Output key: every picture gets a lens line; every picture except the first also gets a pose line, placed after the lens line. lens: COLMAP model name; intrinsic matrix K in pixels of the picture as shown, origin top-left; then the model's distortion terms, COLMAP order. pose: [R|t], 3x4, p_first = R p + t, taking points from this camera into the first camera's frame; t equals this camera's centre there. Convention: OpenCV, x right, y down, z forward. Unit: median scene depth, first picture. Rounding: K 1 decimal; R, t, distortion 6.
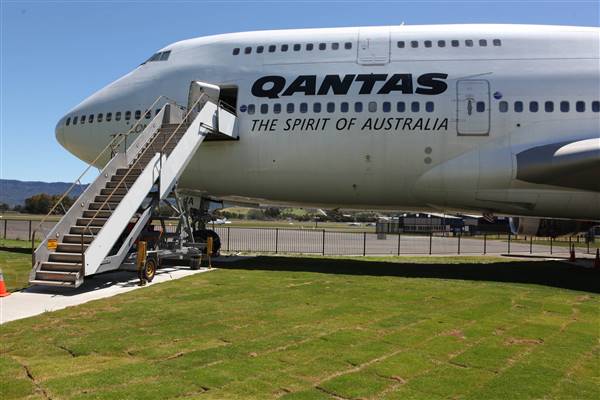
lens RADIAL K [[489.4, 0, 300.0], [0, 489.4, 200.0], [0, 0, 1]] dist [-0.117197, 0.147139]
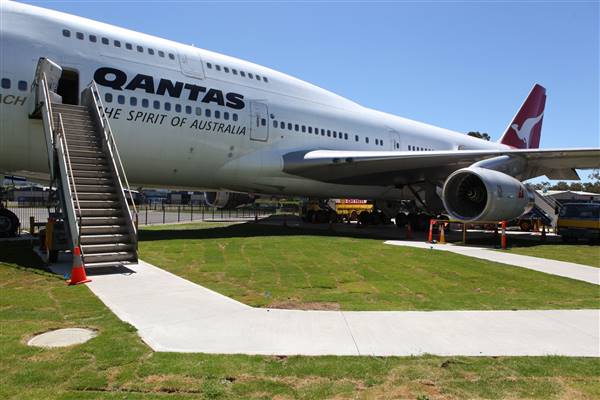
lens RADIAL K [[413.5, 0, 300.0], [0, 413.5, 200.0], [0, 0, 1]] dist [-0.102435, 0.073417]
pose [[0.636531, -0.014180, 0.771121, -0.527733], [-0.029116, 0.998676, 0.042398, -0.007855], [-0.770702, -0.049439, 0.635275, 0.078000]]
